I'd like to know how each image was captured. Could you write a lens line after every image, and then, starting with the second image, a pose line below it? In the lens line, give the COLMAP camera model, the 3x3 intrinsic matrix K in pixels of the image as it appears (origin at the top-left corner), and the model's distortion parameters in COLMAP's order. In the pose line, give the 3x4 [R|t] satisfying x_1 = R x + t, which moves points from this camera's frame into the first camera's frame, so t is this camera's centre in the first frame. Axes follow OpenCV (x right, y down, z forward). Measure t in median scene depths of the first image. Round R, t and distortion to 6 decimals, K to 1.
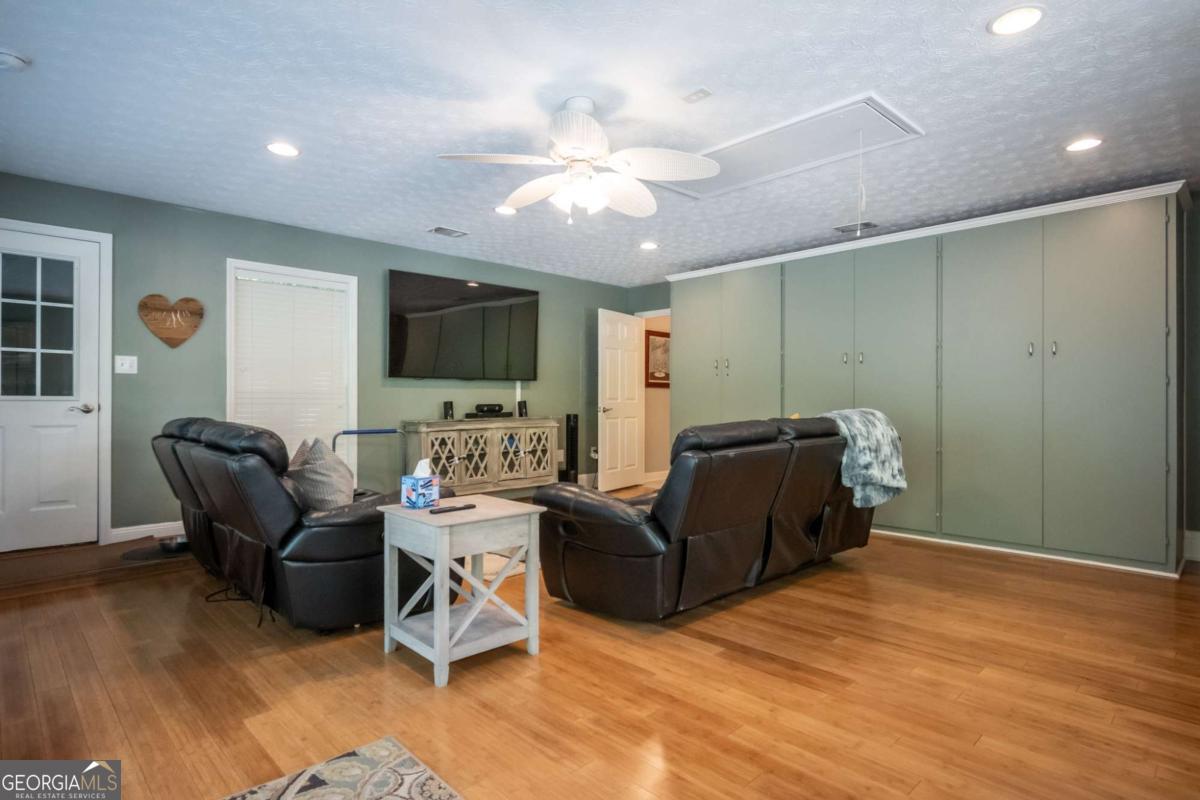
lens RADIAL K [[627.8, 0, 600.0], [0, 627.8, 400.0], [0, 0, 1]] dist [0.000111, -0.000351]
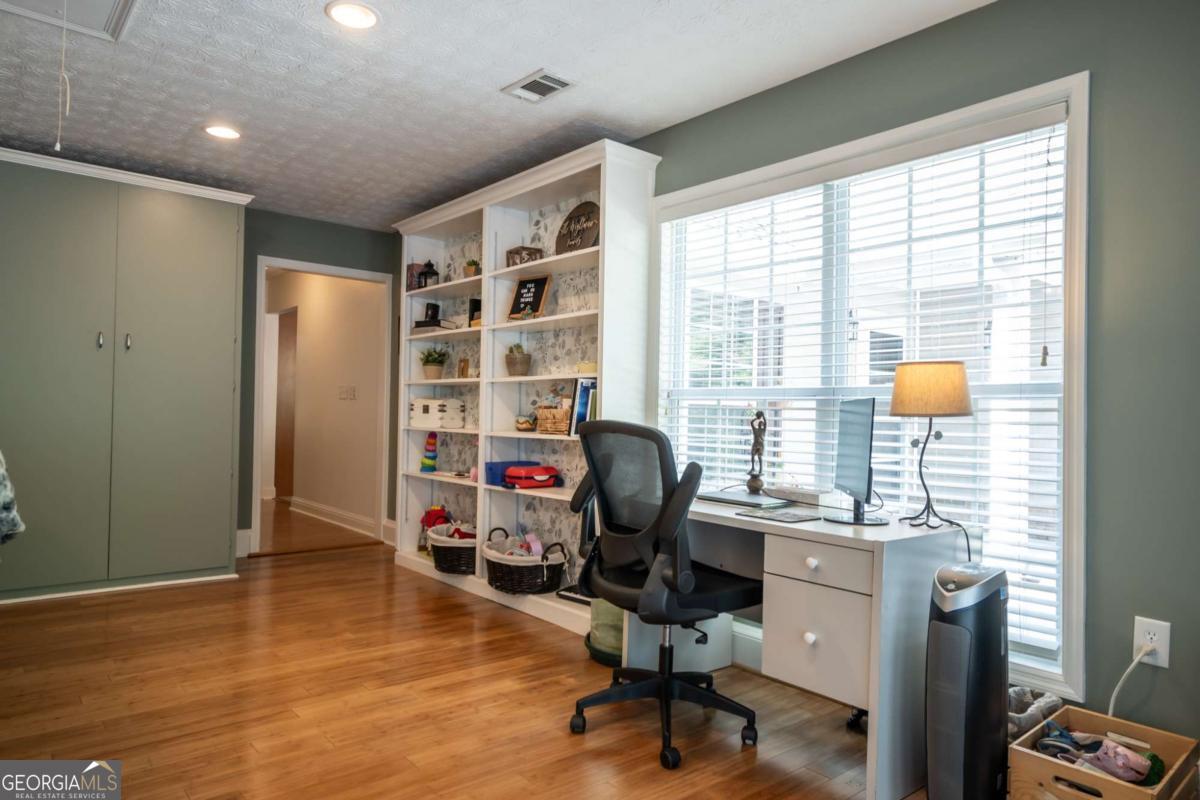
lens RADIAL K [[750.6, 0, 600.0], [0, 750.6, 400.0], [0, 0, 1]] dist [0.003630, 0.001255]
pose [[0.071658, 0.015070, 0.997315, -0.340267], [-0.022245, 0.999661, -0.013507, -0.005783], [-0.997181, -0.021218, 0.071968, 0.398157]]
